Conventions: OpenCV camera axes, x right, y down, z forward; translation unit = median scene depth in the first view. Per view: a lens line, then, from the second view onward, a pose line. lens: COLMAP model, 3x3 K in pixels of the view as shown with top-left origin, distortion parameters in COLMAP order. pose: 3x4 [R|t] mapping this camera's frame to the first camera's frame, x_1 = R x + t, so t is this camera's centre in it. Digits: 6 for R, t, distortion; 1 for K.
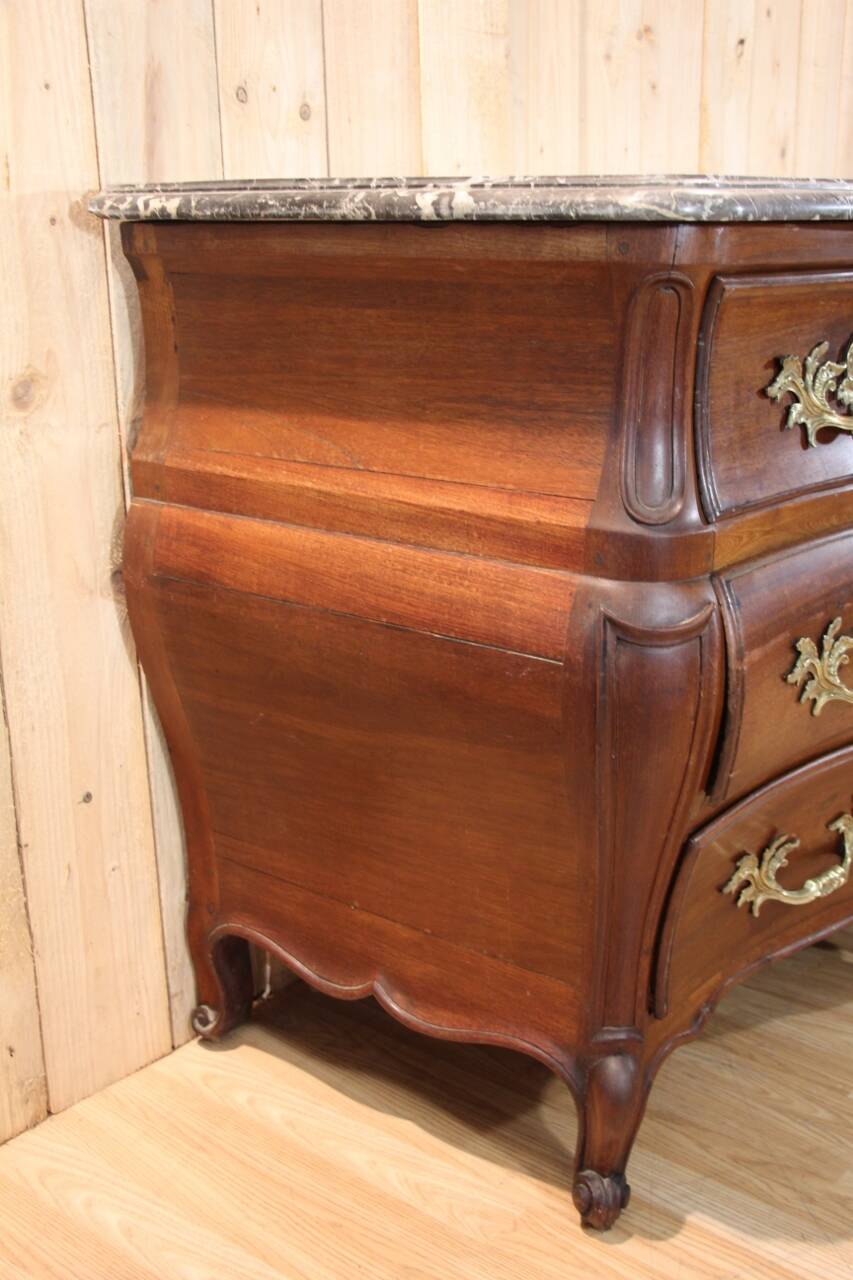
lens RADIAL K [[1562.5, 0, 426.5], [0, 1562.5, 640.0], [0, 0, 1]] dist [-0.026158, 0.036526]
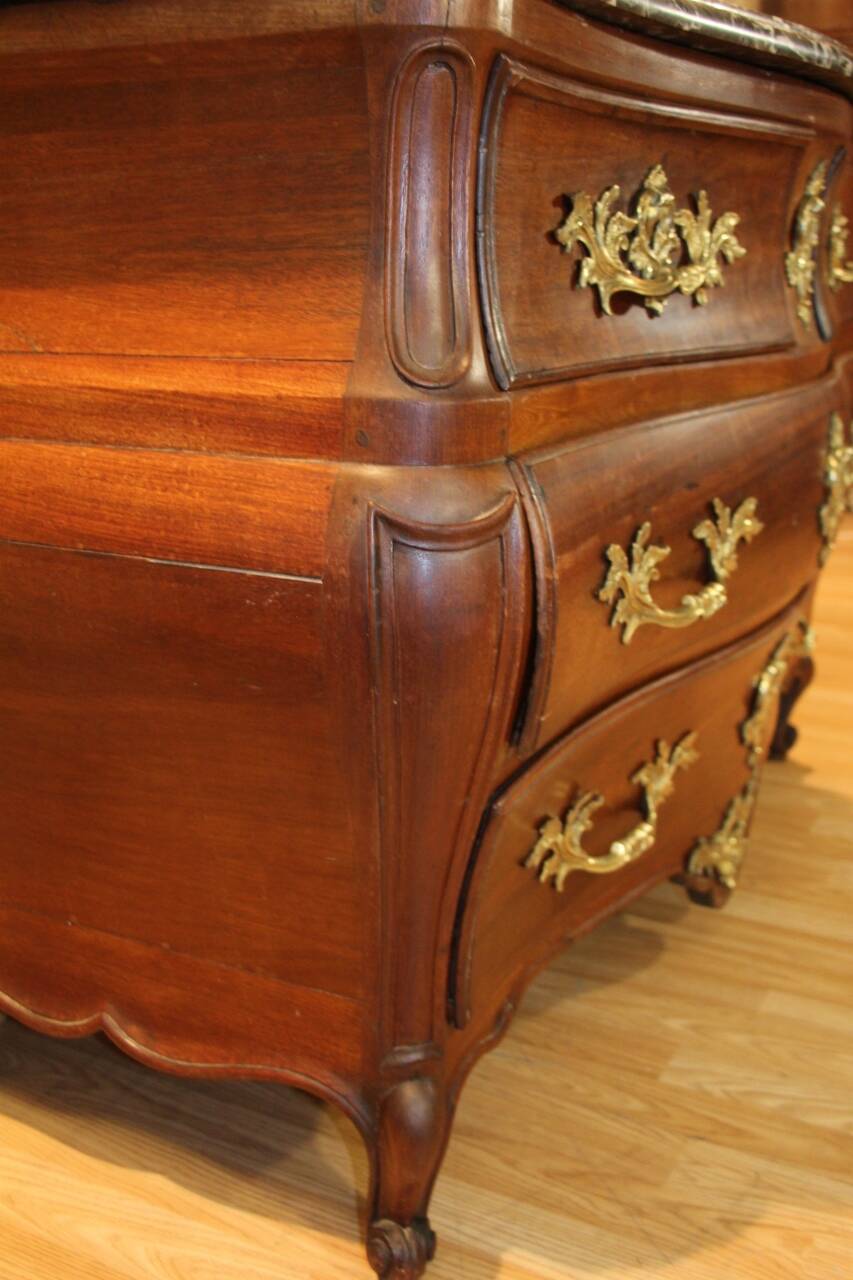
lens RADIAL K [[1324.8, 0, 430.1], [0, 1324.8, 656.1], [0, 0, 1]] dist [-0.130223, 0.261022]
pose [[0.978788, -0.056734, 0.196862, 0.010526], [0.056873, 0.998369, 0.004951, 0.047192], [-0.196822, 0.006350, 0.980419, 0.345727]]
